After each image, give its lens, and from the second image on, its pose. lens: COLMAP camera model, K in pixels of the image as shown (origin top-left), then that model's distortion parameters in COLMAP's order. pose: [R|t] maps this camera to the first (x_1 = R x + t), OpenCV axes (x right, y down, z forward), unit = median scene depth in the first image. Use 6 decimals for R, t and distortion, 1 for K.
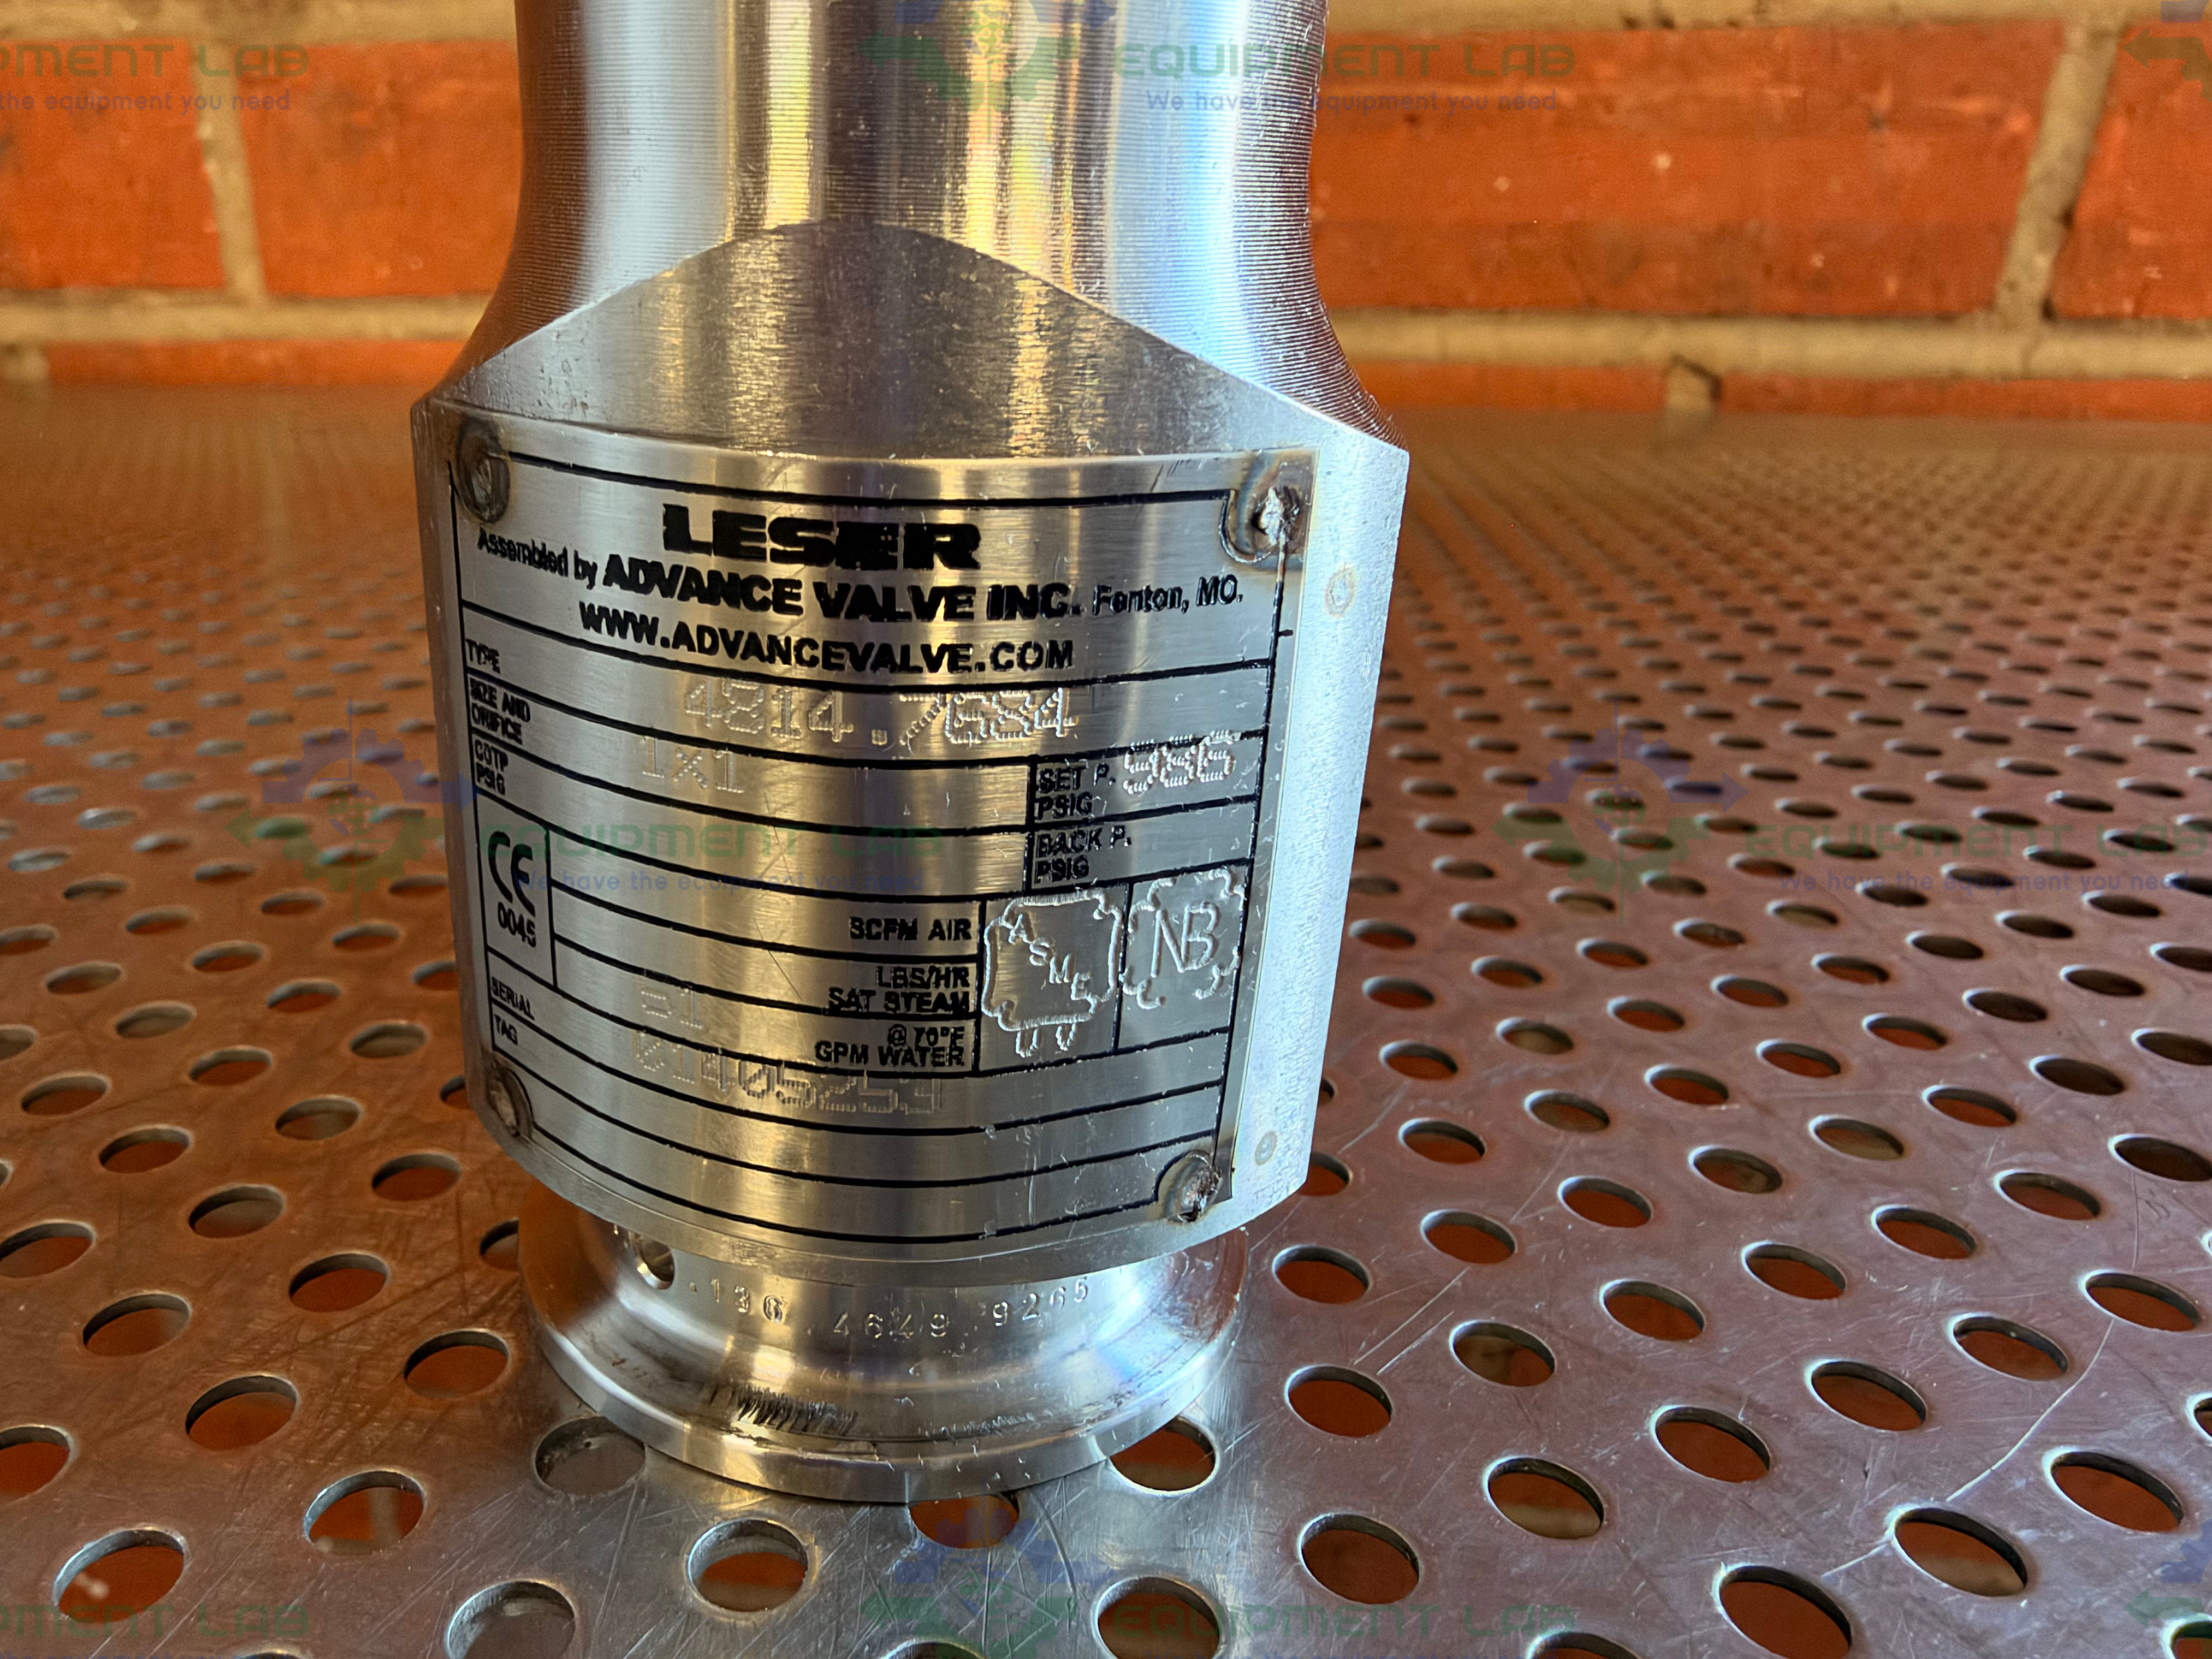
lens RADIAL K [[1623.5, 0, 880.0], [0, 1623.5, 814.7], [0, 0, 1]] dist [-0.025095, 0.027530]
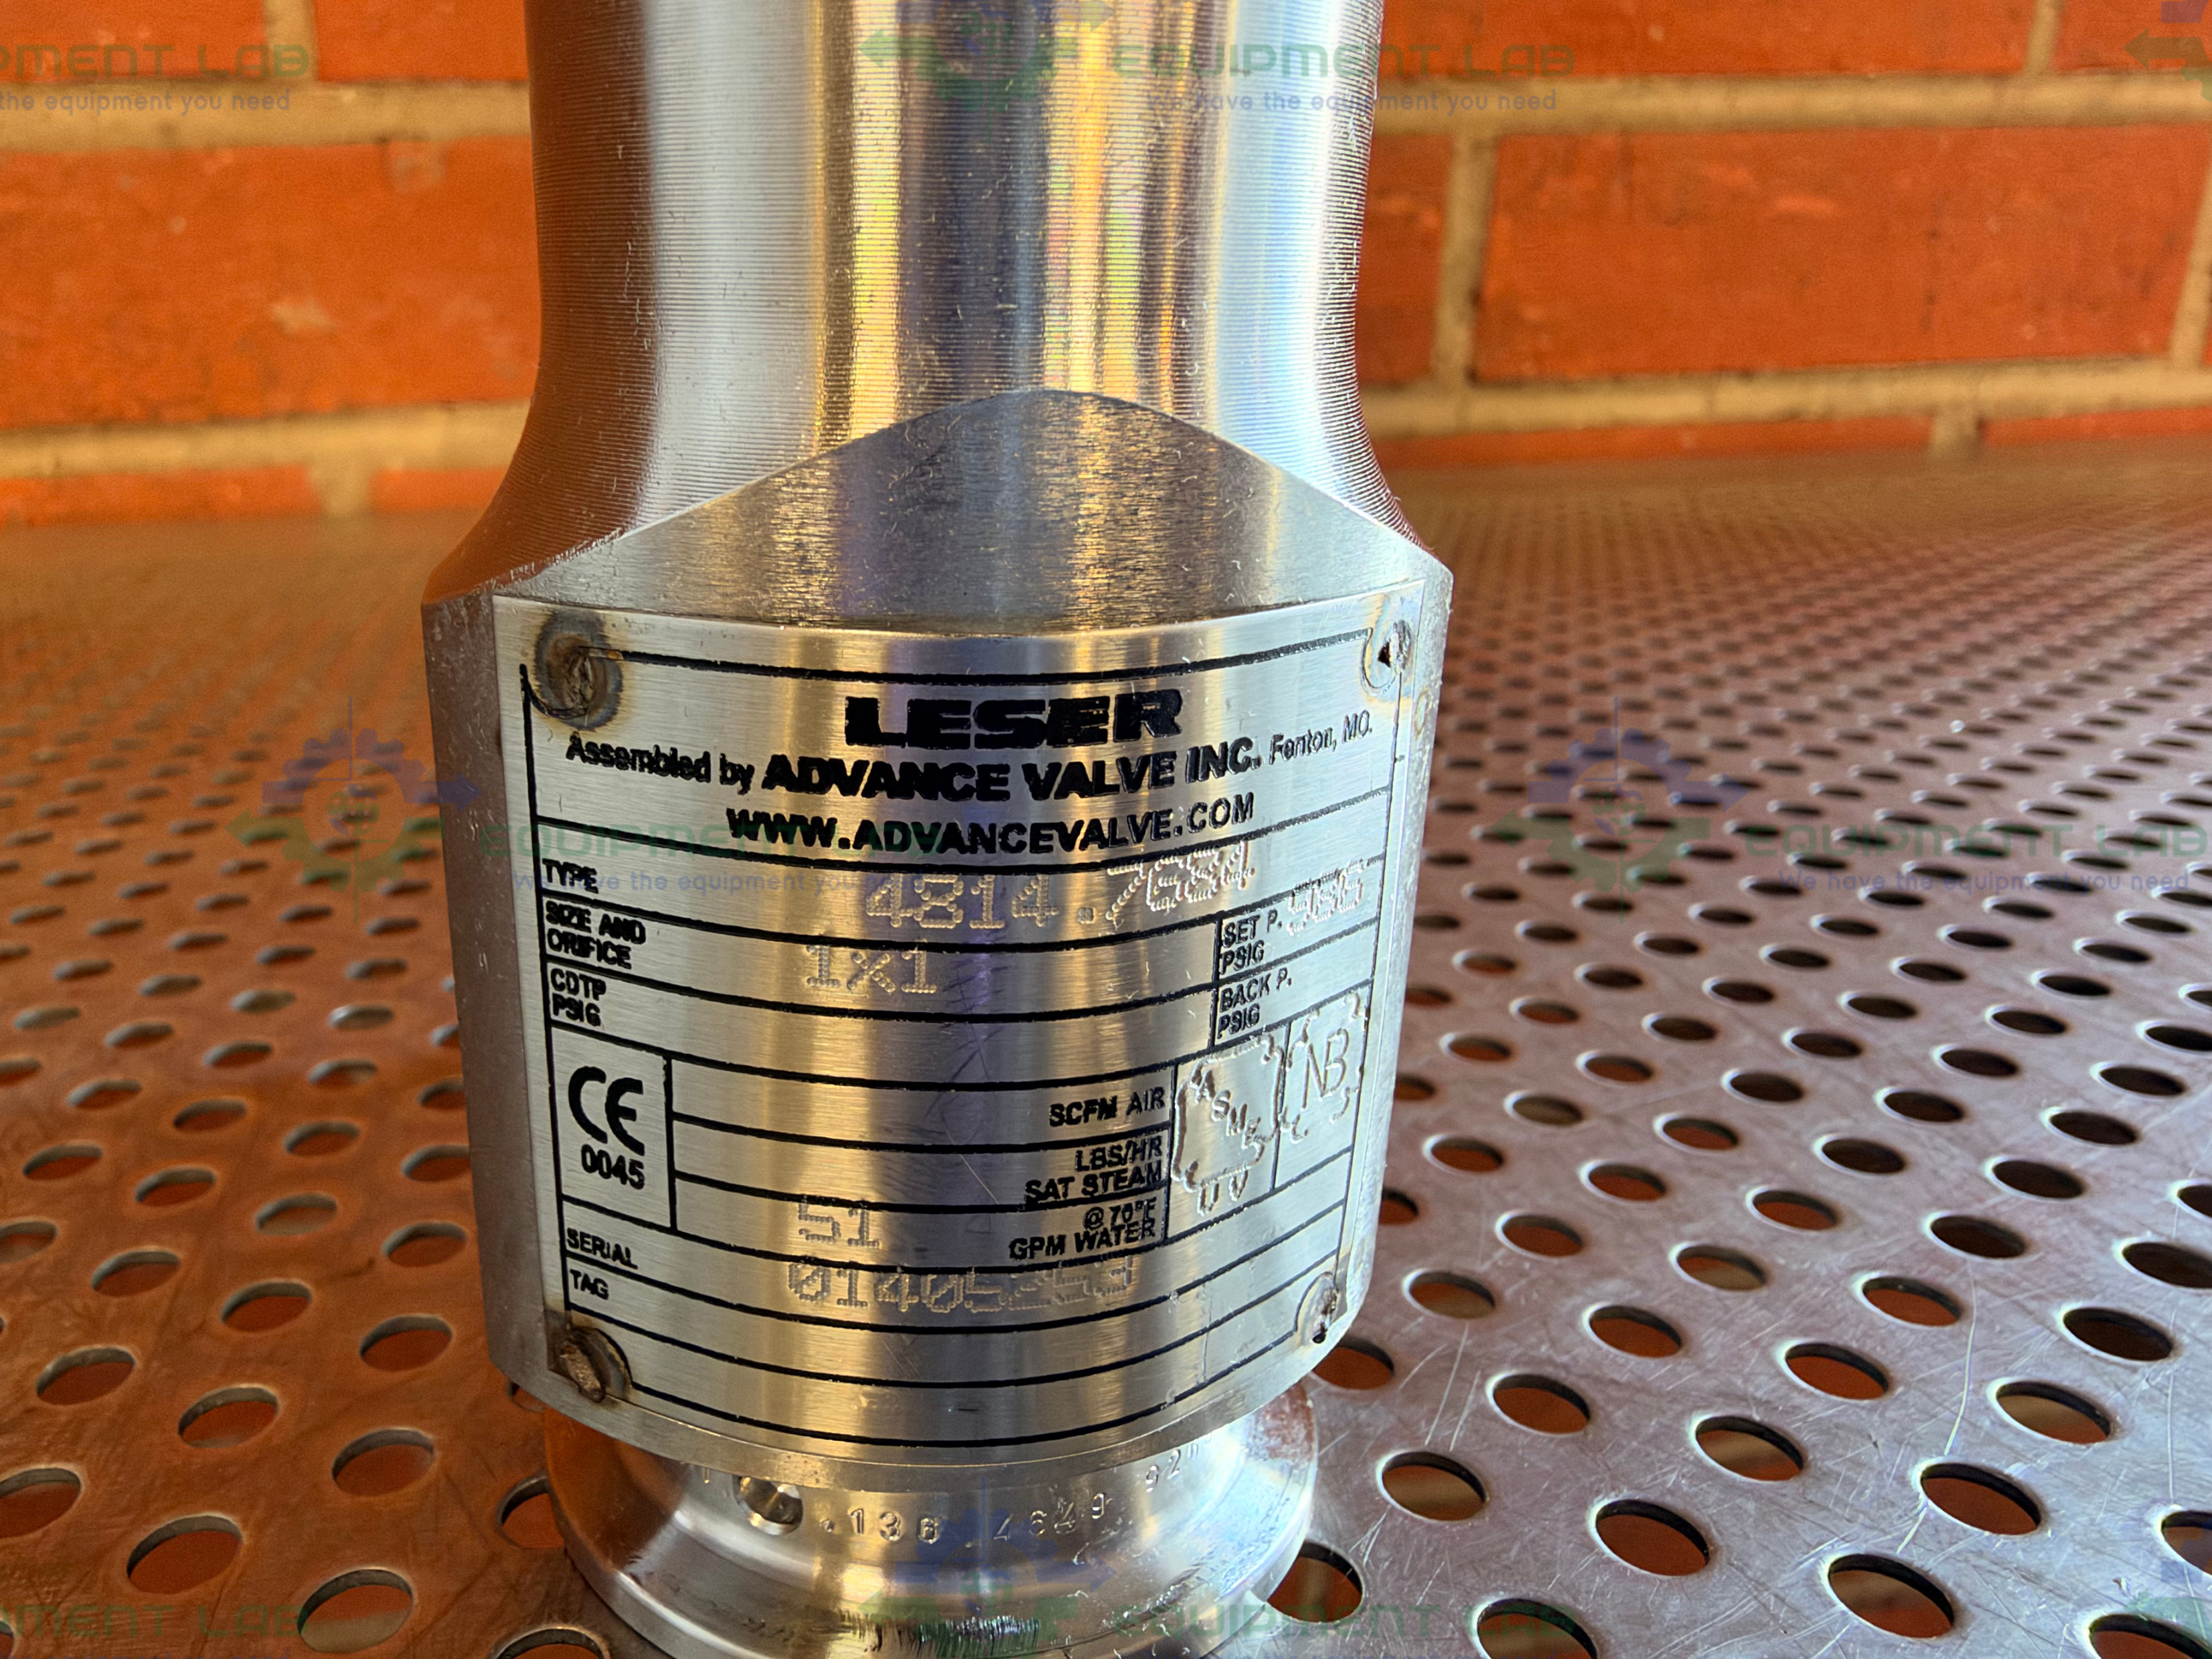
lens RADIAL K [[1623.5, 0, 880.0], [0, 1623.5, 814.7], [0, 0, 1]] dist [-0.025095, 0.027530]
pose [[0.954564, -0.116889, 0.274125, -0.349931], [0.131809, 0.990600, -0.036585, -0.082592], [-0.267272, 0.071055, 0.960998, 0.102831]]
